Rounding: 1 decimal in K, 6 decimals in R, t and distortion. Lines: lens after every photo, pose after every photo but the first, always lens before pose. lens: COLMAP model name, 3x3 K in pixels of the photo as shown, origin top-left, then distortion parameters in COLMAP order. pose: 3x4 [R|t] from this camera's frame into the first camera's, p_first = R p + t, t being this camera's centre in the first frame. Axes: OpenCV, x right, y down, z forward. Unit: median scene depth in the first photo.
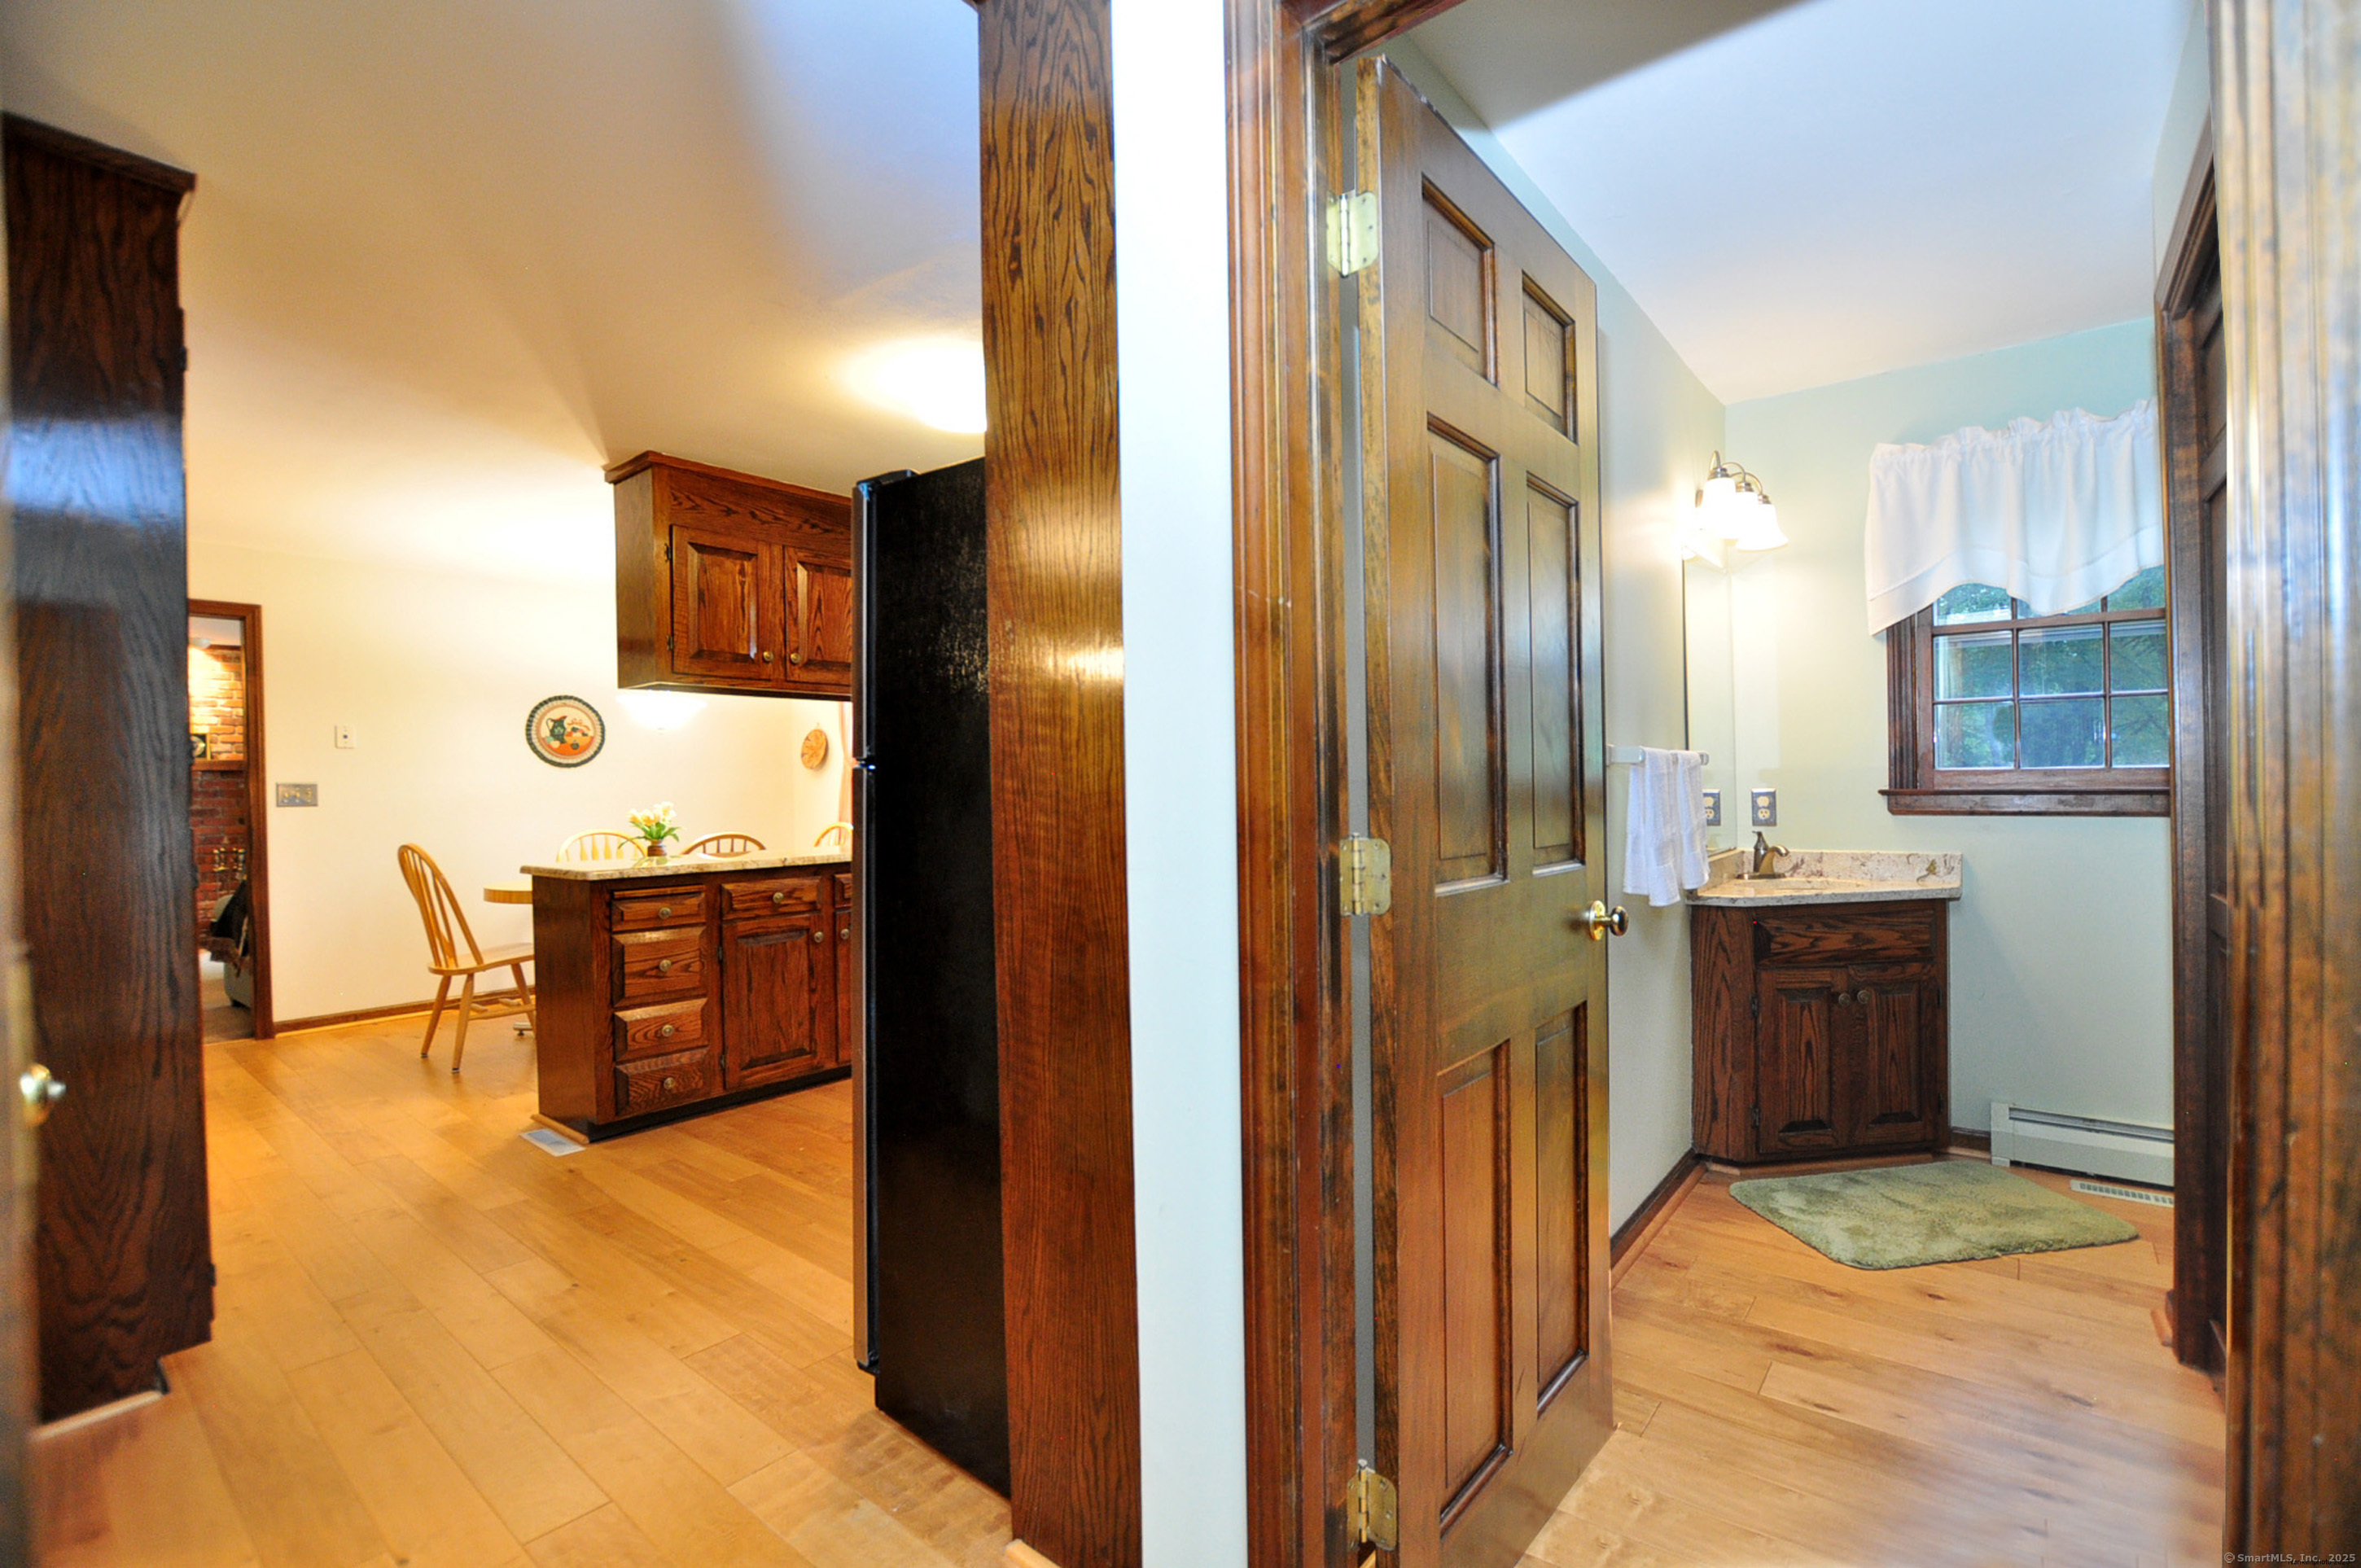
lens RADIAL K [[1054.7, 0, 1203.8], [0, 1054.7, 797.0], [0, 0, 1]] dist [-0.026241, 0.000171]
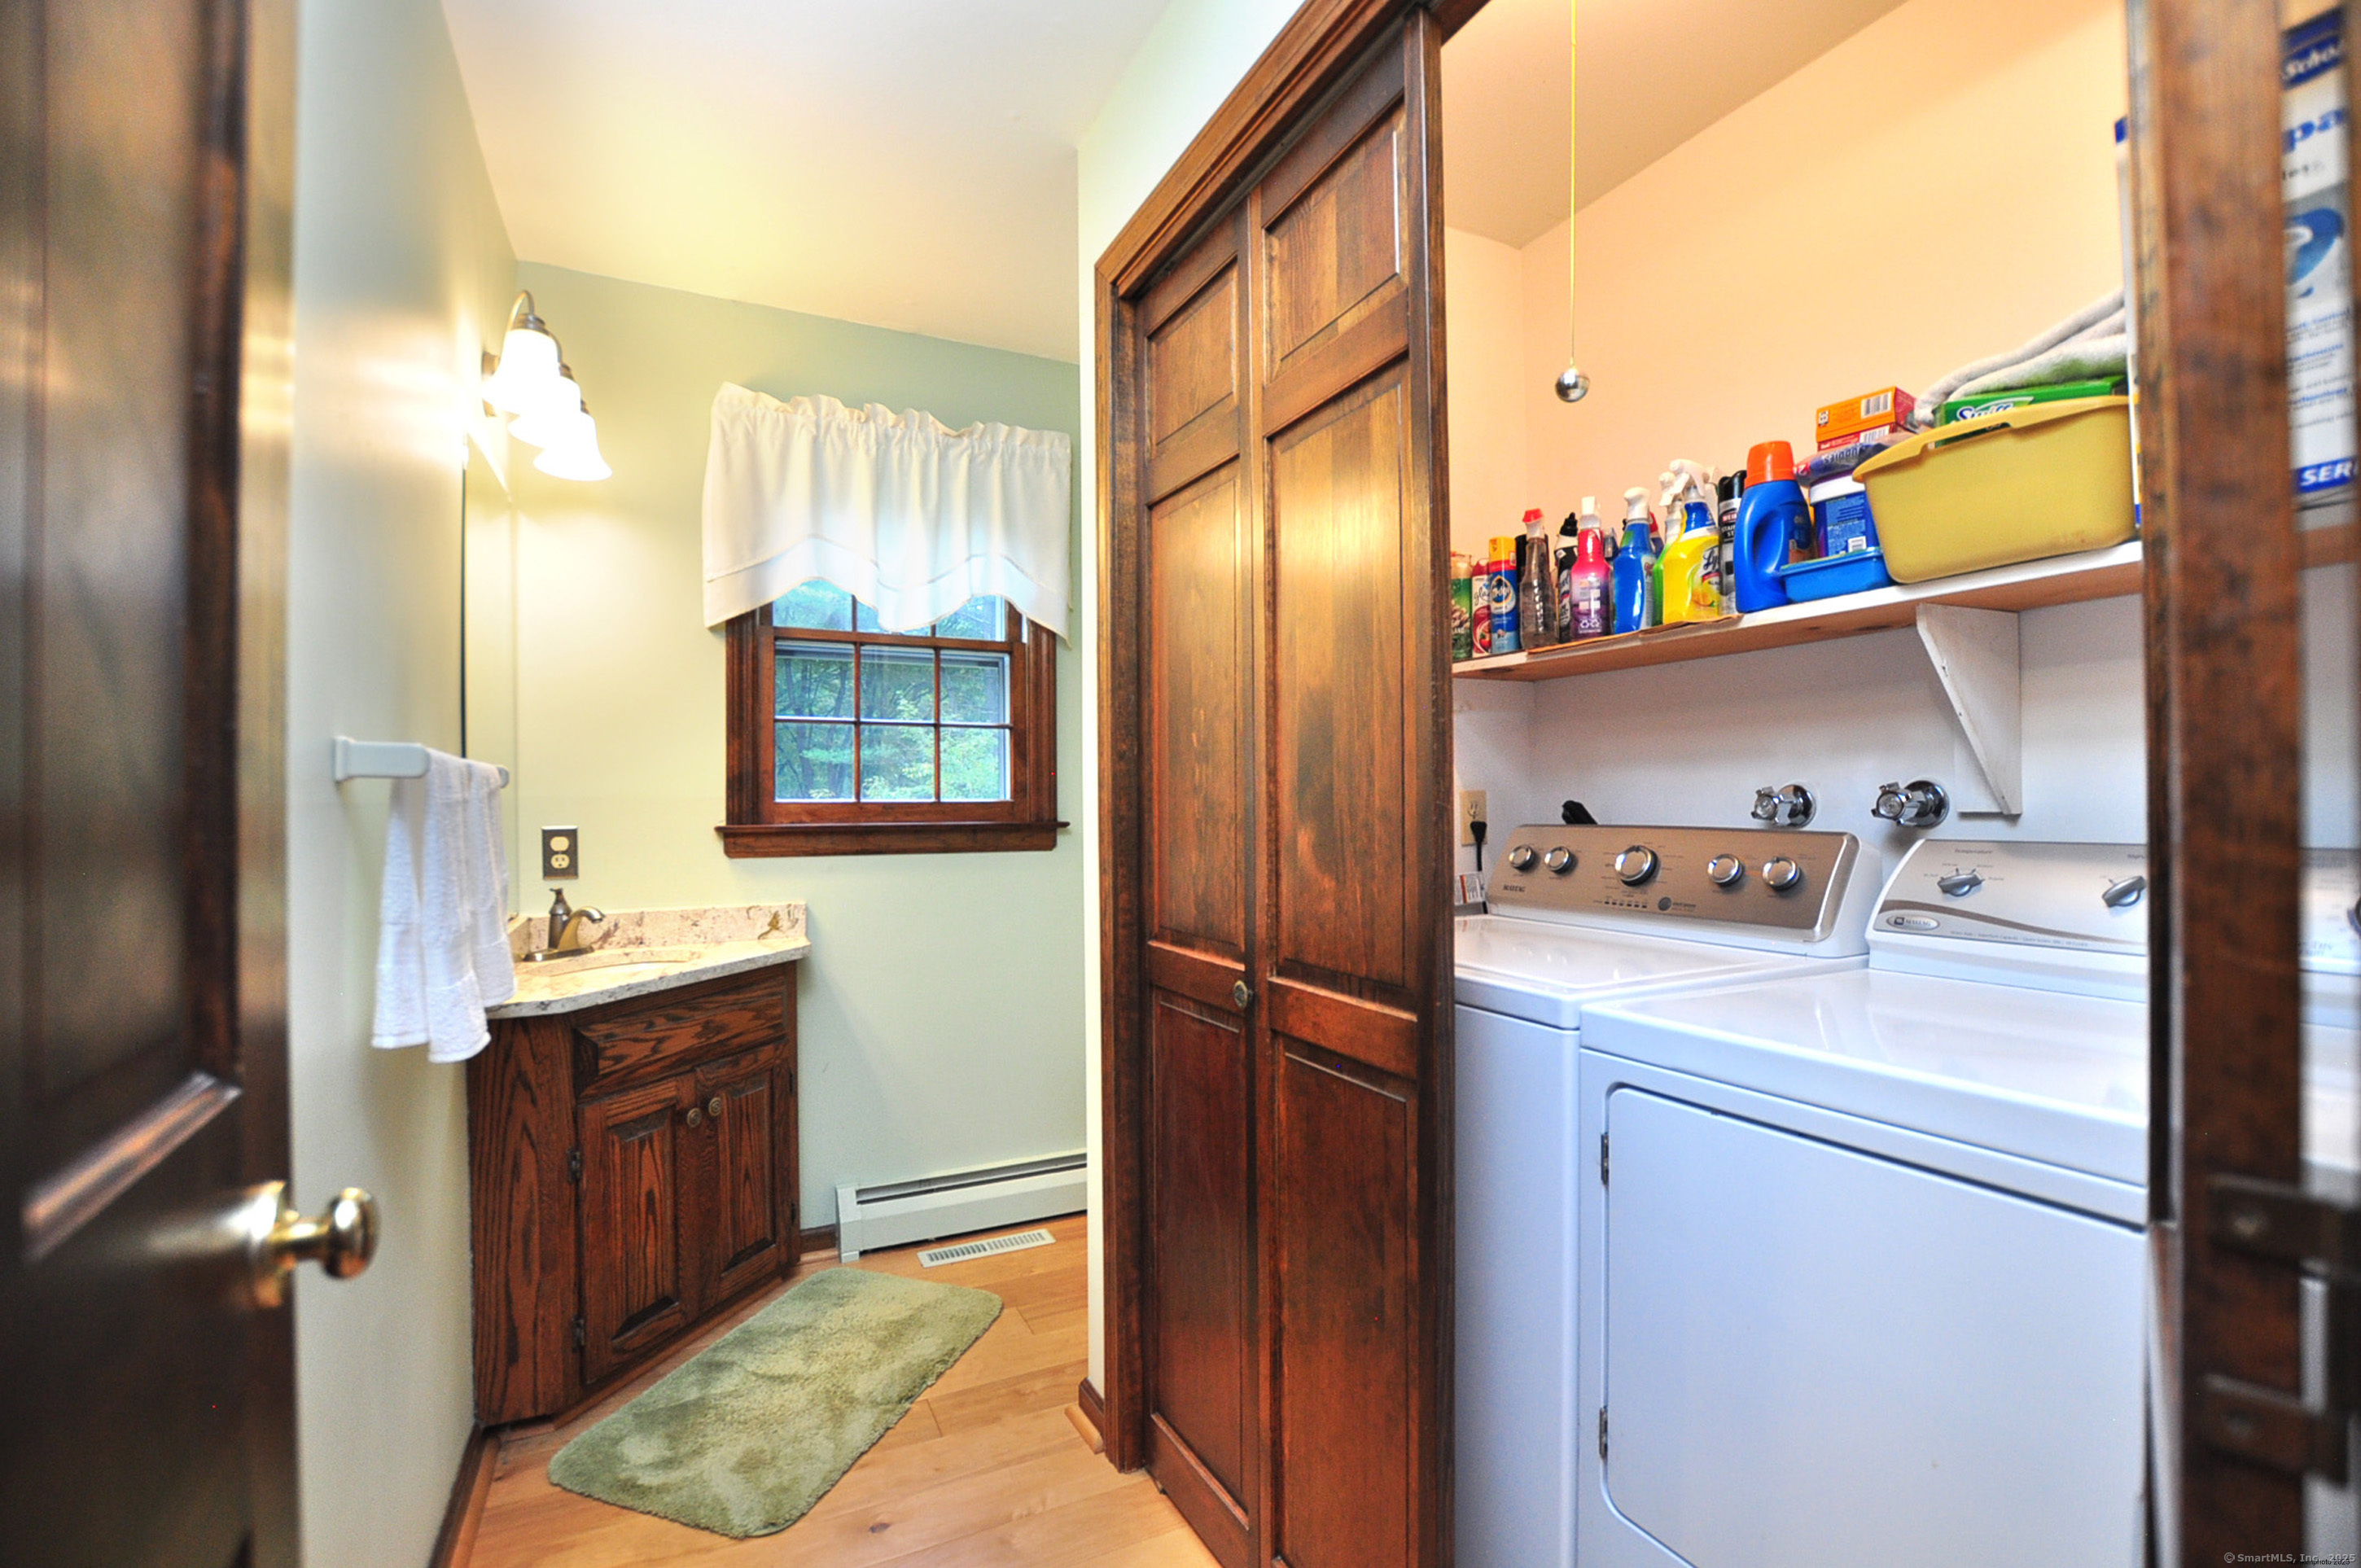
lens RADIAL K [[1054.7, 0, 1203.8], [0, 1054.7, 797.0], [0, 0, 1]] dist [-0.026241, 0.000171]
pose [[0.432631, 0.016859, 0.901414, 0.107211], [0.010174, 0.999670, -0.023580, -0.007272], [-0.901514, 0.019372, 0.432316, 0.357575]]
